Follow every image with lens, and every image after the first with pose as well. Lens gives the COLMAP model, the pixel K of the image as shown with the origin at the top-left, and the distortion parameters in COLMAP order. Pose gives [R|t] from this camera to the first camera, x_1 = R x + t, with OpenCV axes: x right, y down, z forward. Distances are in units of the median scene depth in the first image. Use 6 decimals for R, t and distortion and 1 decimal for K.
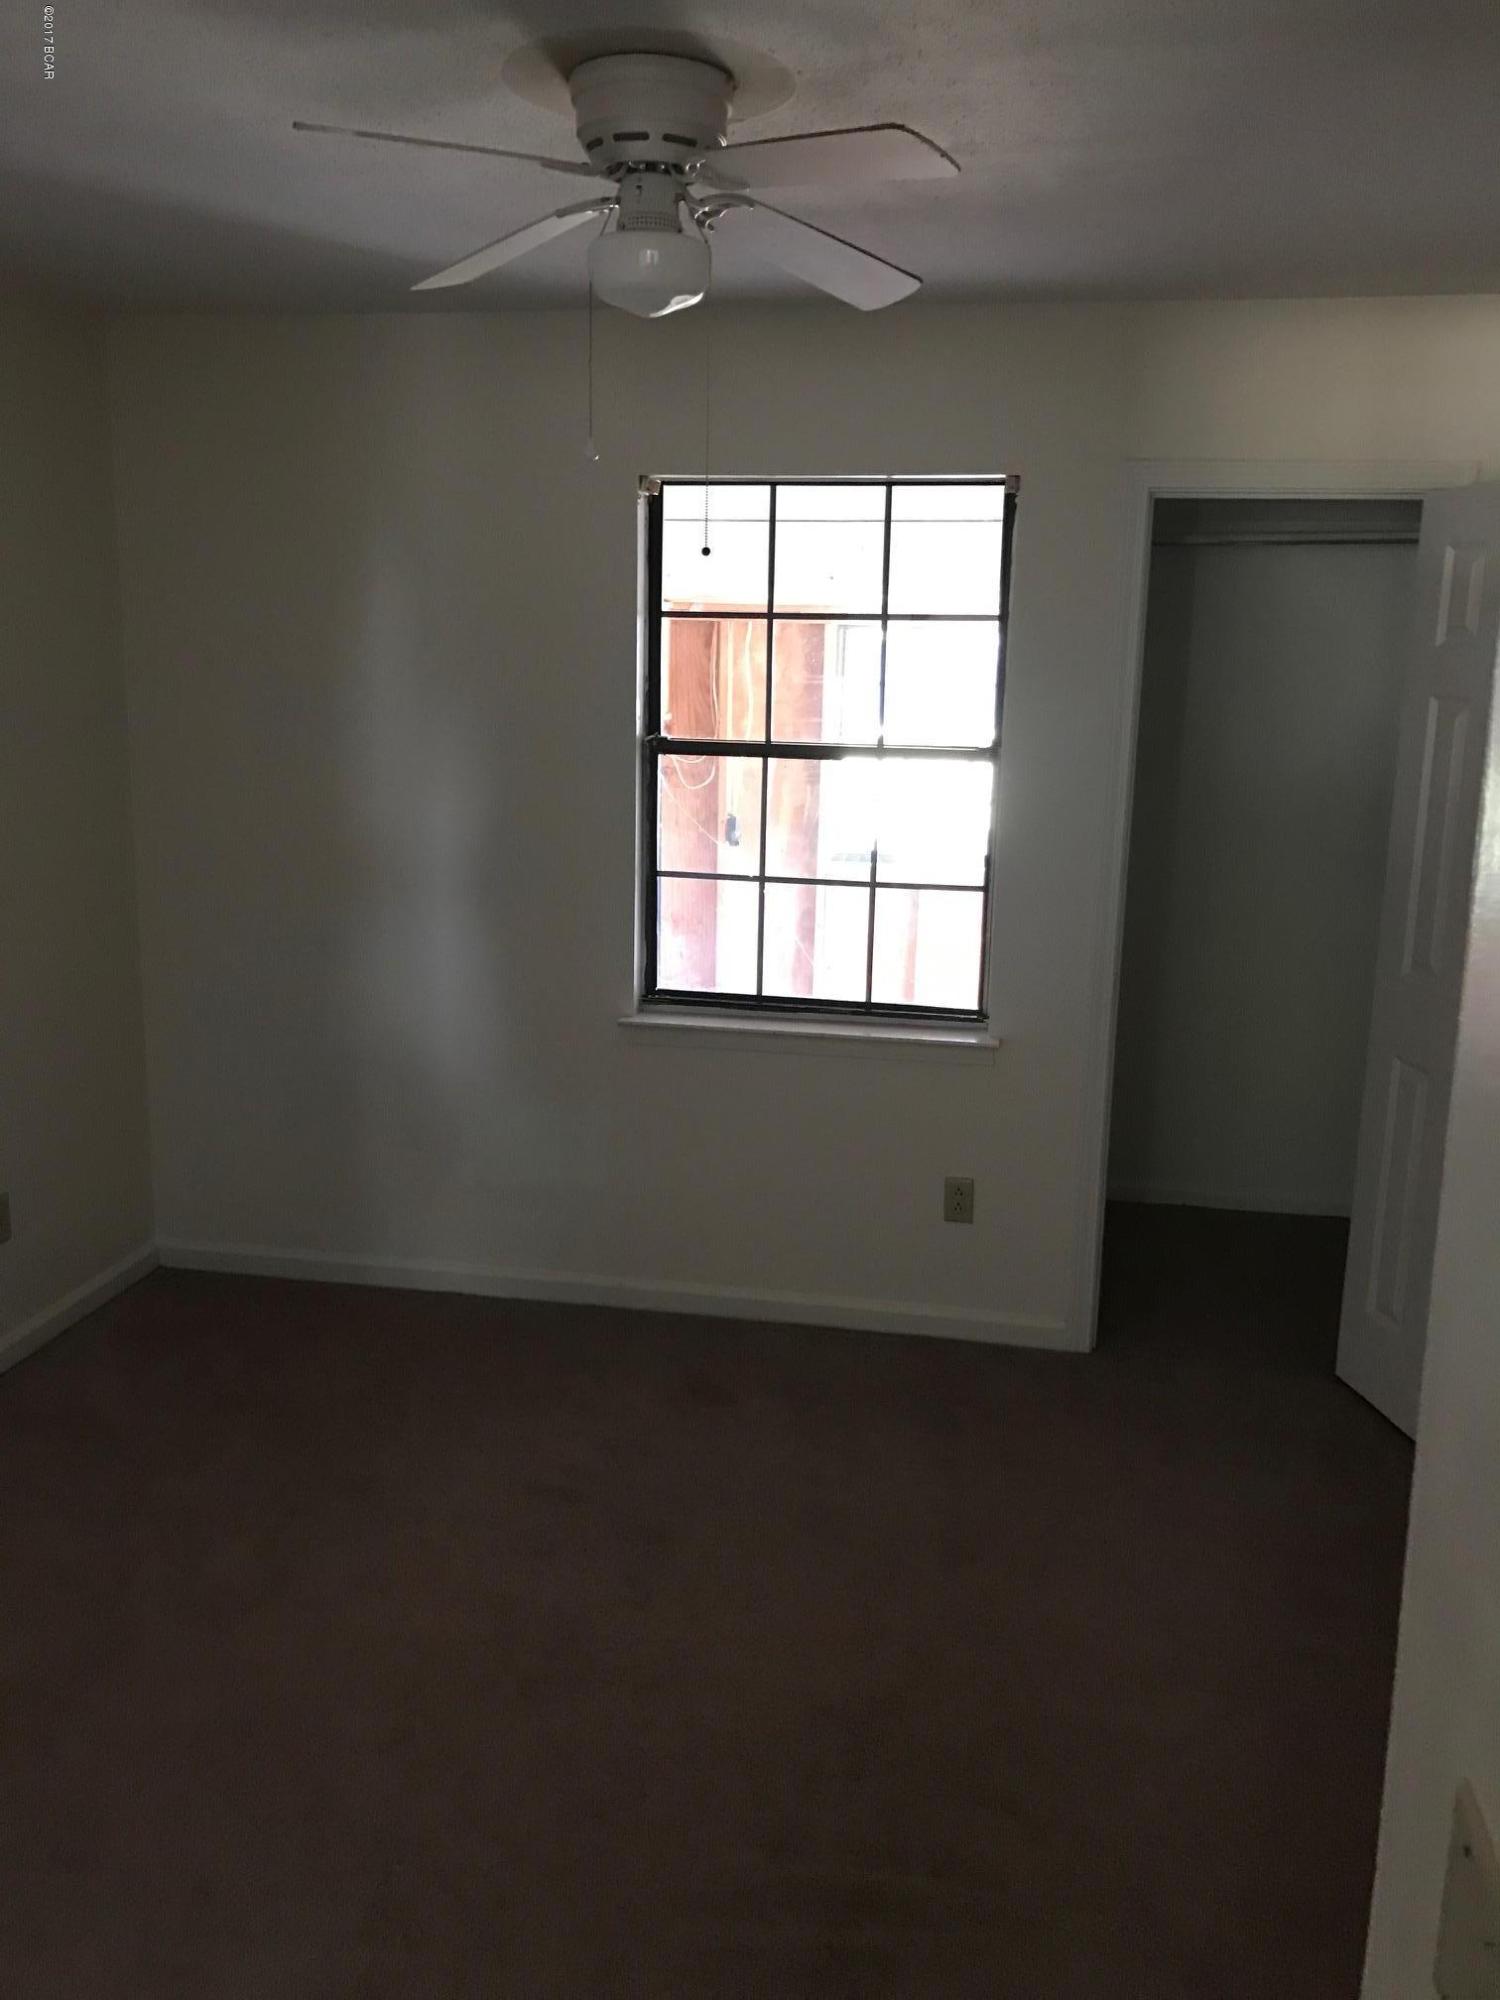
lens RADIAL K [[1653.2, 0, 750.0], [0, 1653.2, 1000.0], [0, 0, 1]] dist [-0.001331, -0.136891]
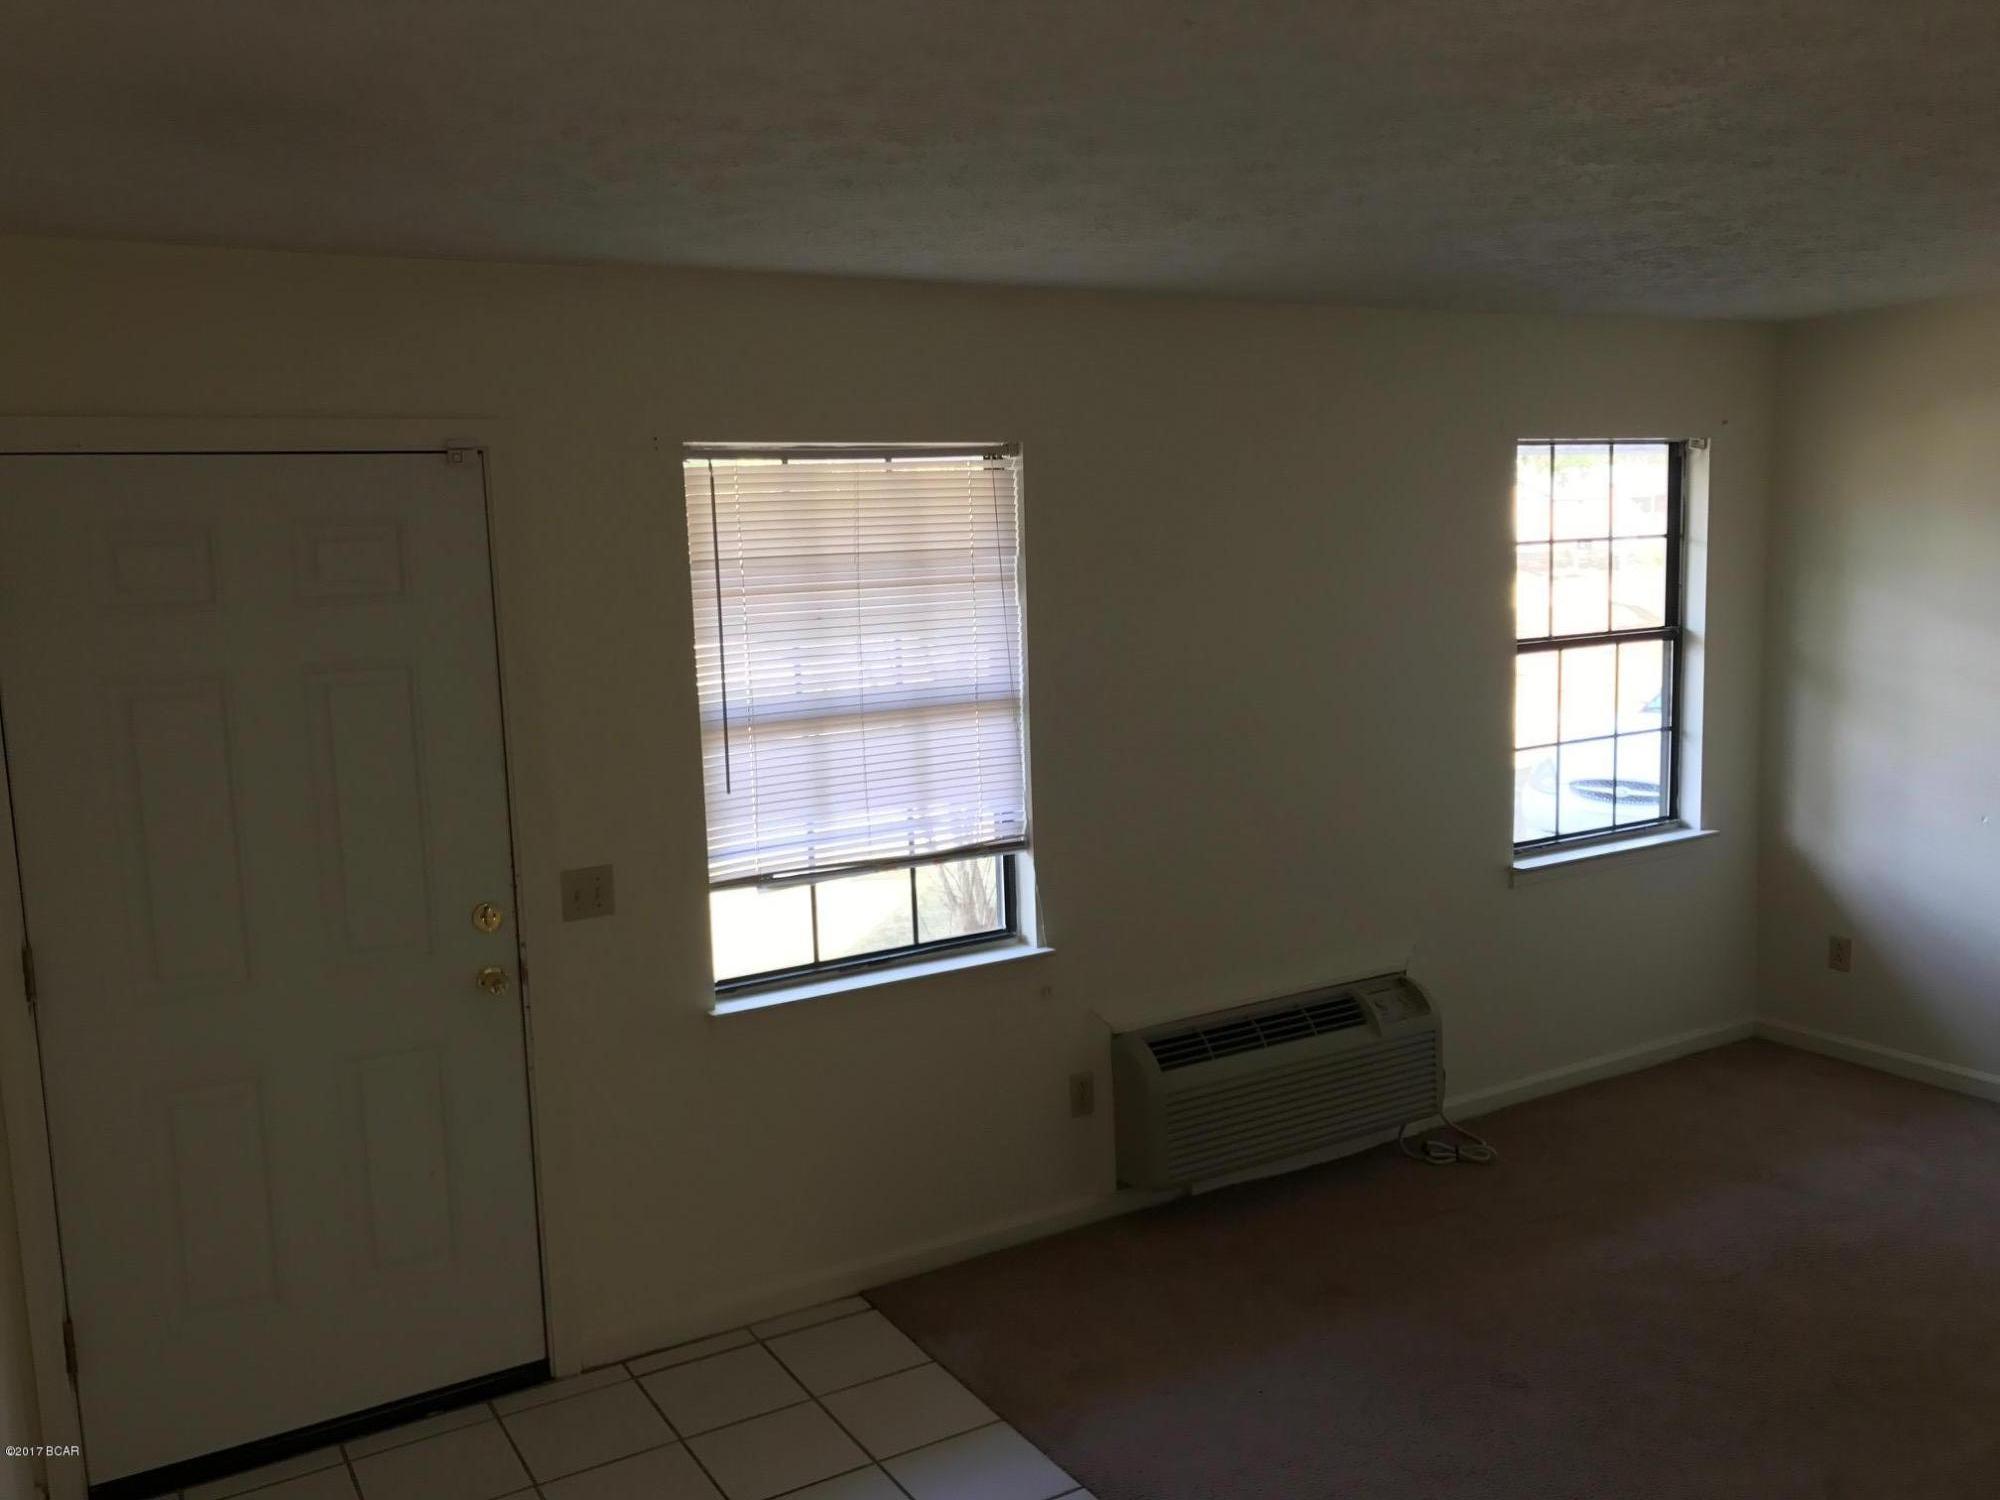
lens RADIAL K [[1653.2, 0, 1000.0], [0, 1653.2, 750.0], [0, 0, 1]] dist [-0.001331, -0.136891]
pose [[0.744200, -0.120078, 0.657075, -1.193389], [0.216705, 0.973903, -0.067461, -0.077638], [-0.631827, 0.192596, 0.750801, 0.322602]]
